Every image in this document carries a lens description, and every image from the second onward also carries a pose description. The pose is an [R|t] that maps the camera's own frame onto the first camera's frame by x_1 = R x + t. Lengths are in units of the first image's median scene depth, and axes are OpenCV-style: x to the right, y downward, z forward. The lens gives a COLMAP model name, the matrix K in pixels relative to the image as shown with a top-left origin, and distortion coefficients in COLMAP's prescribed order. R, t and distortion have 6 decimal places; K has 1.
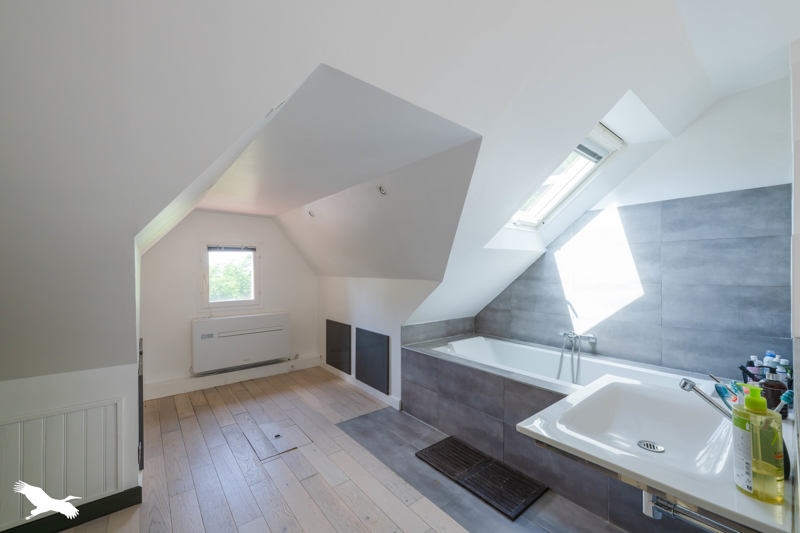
lens RADIAL K [[317.7, 0, 400.9], [0, 317.7, 268.3], [0, 0, 1]] dist [0.000846, 0.000101]
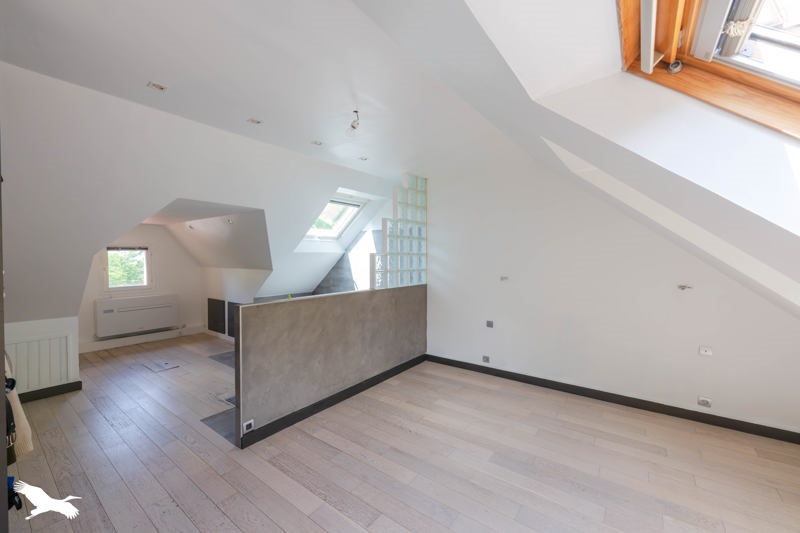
lens RADIAL K [[317.7, 0, 407.7], [0, 317.7, 262.4], [0, 0, 1]] dist [0.000846, 0.000101]
pose [[0.964634, -0.006210, 0.263519, 0.300809], [0.000723, 0.999781, 0.020913, -0.031409], [-0.263592, -0.019983, 0.964427, -0.707390]]
